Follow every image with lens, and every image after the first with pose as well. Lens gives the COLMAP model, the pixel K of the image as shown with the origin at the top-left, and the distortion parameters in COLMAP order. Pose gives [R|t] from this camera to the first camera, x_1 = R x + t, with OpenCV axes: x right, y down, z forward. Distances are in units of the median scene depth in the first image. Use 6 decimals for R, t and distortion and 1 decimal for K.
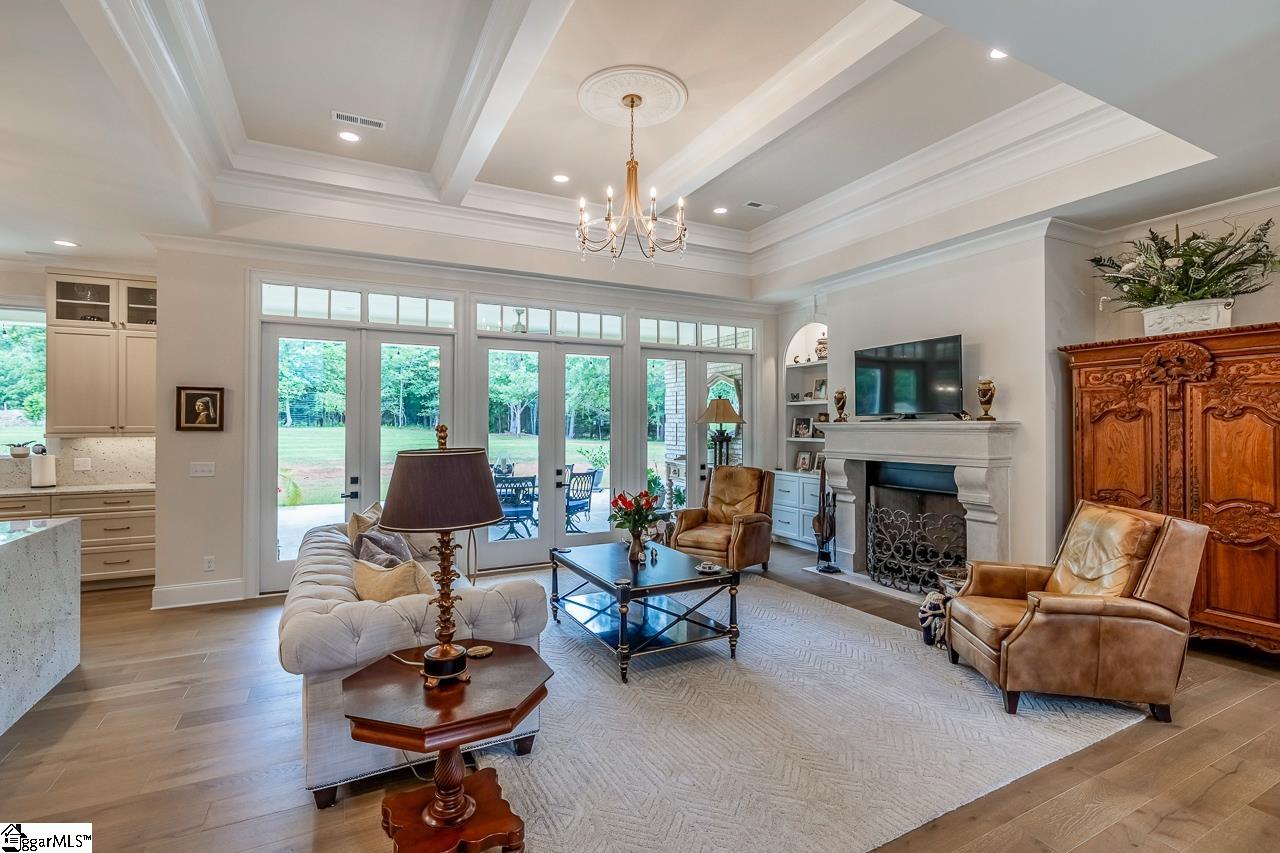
lens RADIAL K [[581.6, 0, 644.4], [0, 581.6, 418.7], [0, 0, 1]] dist [0.000579, 0.000292]
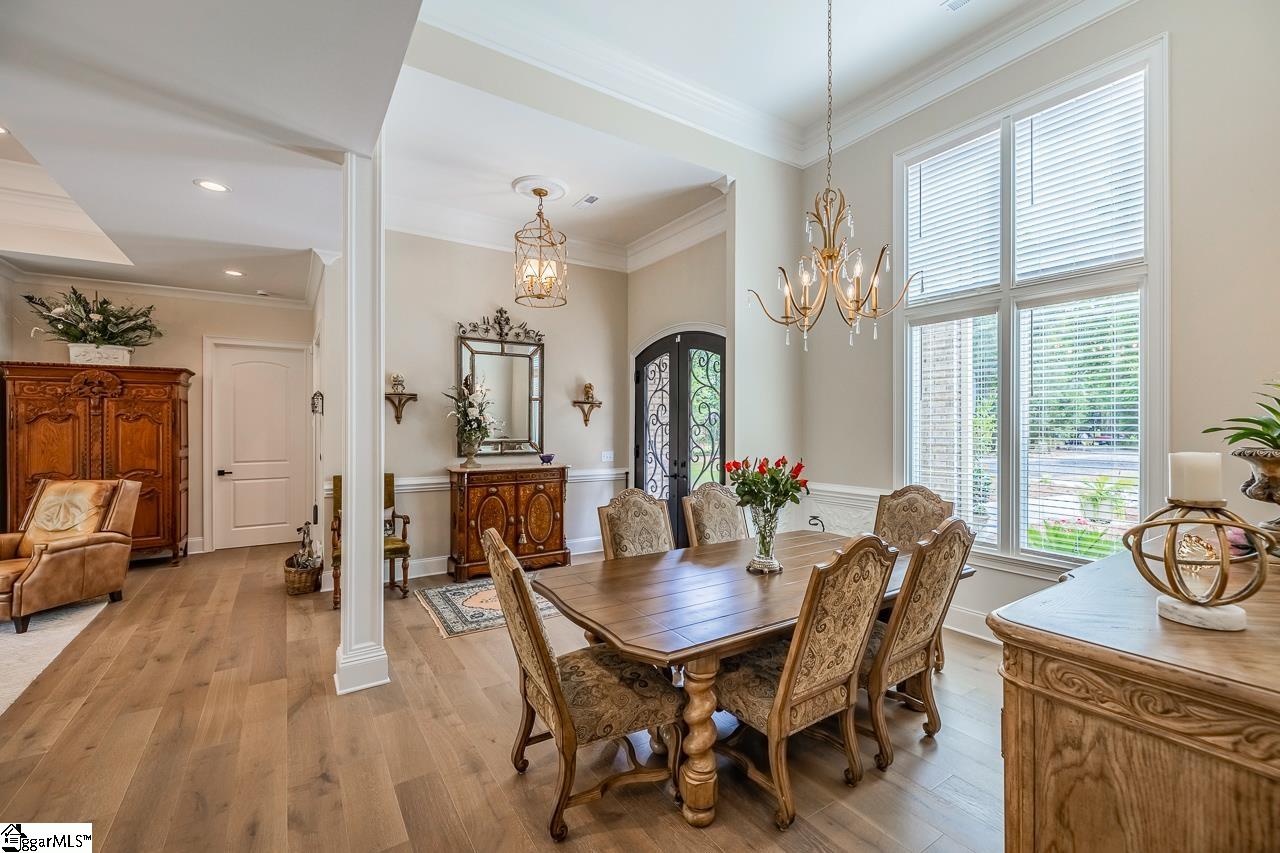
lens RADIAL K [[545.1, 0, 636.1], [0, 545.1, 422.6], [0, 0, 1]] dist [-0.000516, -0.000128]
pose [[-0.100985, 0.004724, 0.994877, -0.667008], [-0.008621, 0.999947, -0.005623, 0.000274], [-0.994851, -0.009144, -0.100939, -0.262823]]
